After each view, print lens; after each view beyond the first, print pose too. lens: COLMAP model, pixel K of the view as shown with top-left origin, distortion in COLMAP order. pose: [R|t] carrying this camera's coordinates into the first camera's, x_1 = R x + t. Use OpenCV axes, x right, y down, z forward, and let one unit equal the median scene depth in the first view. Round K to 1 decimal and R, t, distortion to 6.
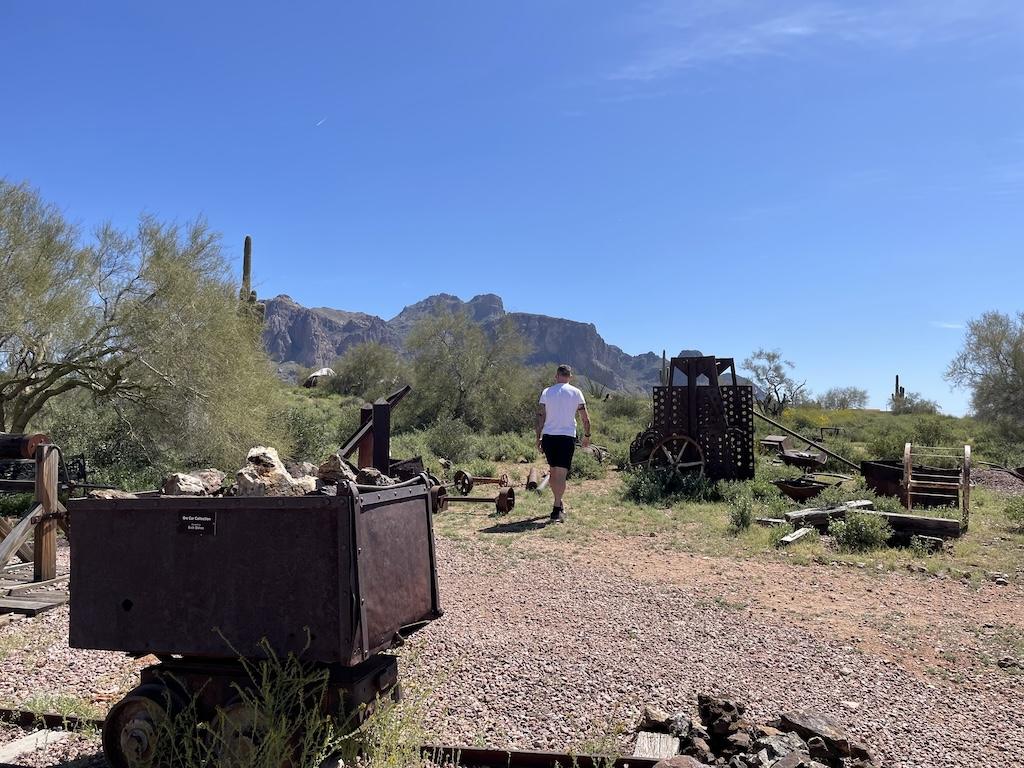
lens RADIAL K [[774.2, 0, 521.6], [0, 774.2, 382.4], [0, 0, 1]] dist [0.068296, -0.084845]
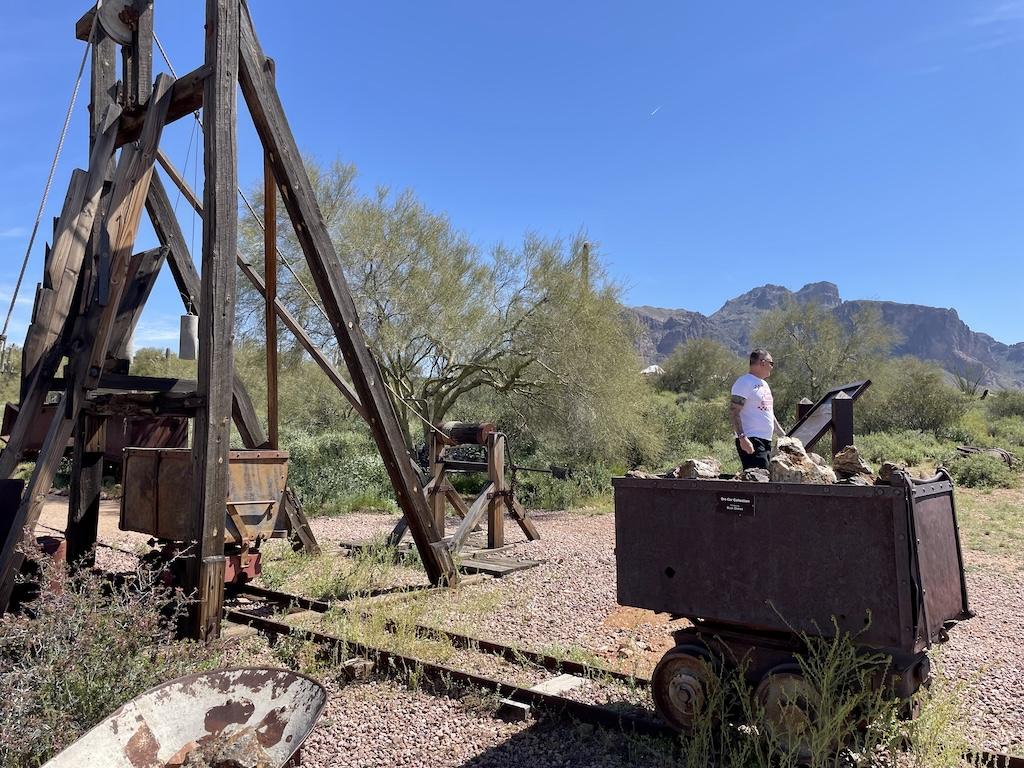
lens RADIAL K [[774.2, 0, 502.4], [0, 774.2, 373.1], [0, 0, 1]] dist [0.068296, -0.084845]
pose [[0.908821, -0.012925, -0.416985, -0.111226], [0.009520, 0.999902, -0.010246, 0.001104], [0.417077, 0.005342, 0.908855, -0.061903]]
